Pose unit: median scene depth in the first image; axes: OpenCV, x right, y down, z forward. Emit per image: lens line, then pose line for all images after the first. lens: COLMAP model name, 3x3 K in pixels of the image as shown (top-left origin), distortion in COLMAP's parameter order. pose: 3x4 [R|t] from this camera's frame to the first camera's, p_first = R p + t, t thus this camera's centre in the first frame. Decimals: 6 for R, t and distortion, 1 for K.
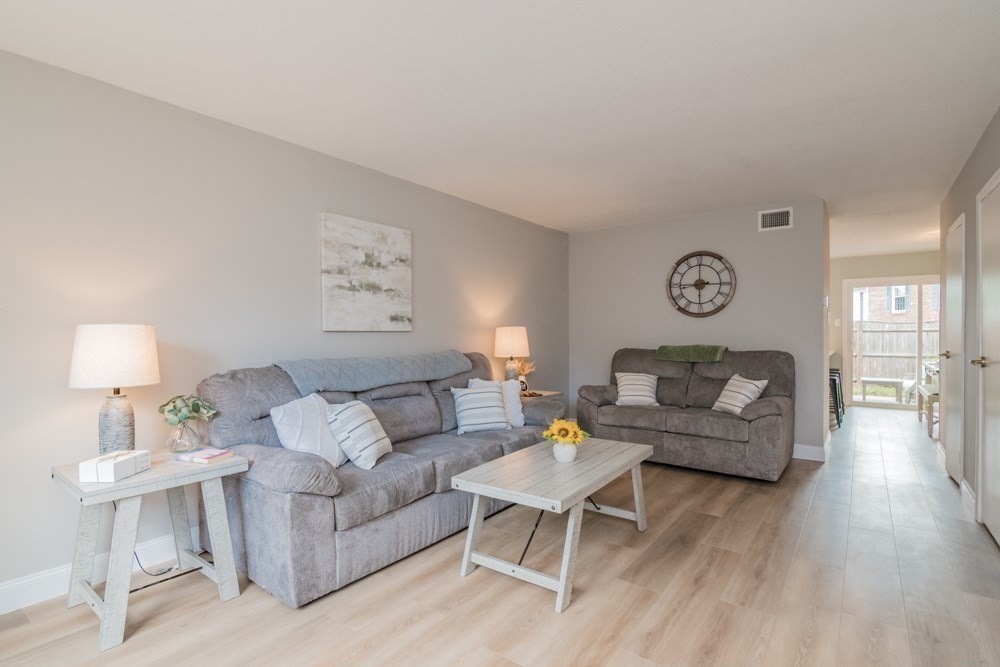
lens RADIAL K [[494.3, 0, 492.9], [0, 494.3, 339.3], [0, 0, 1]] dist [-0.017768, -0.000254]
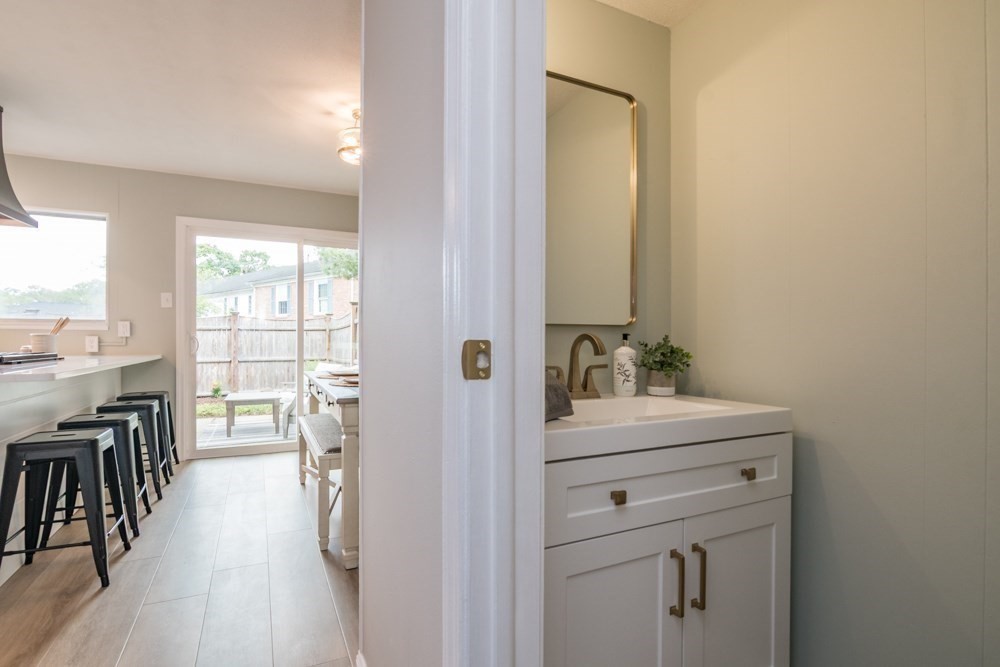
lens RADIAL K [[494.3, 0, 492.9], [0, 494.3, 339.3], [0, 0, 1]] dist [-0.017768, -0.000254]
pose [[0.458826, 0.003014, 0.888521, 0.263405], [0.010009, 0.999913, -0.008561, 0.010272], [-0.888470, 0.012822, 0.458756, 0.301956]]
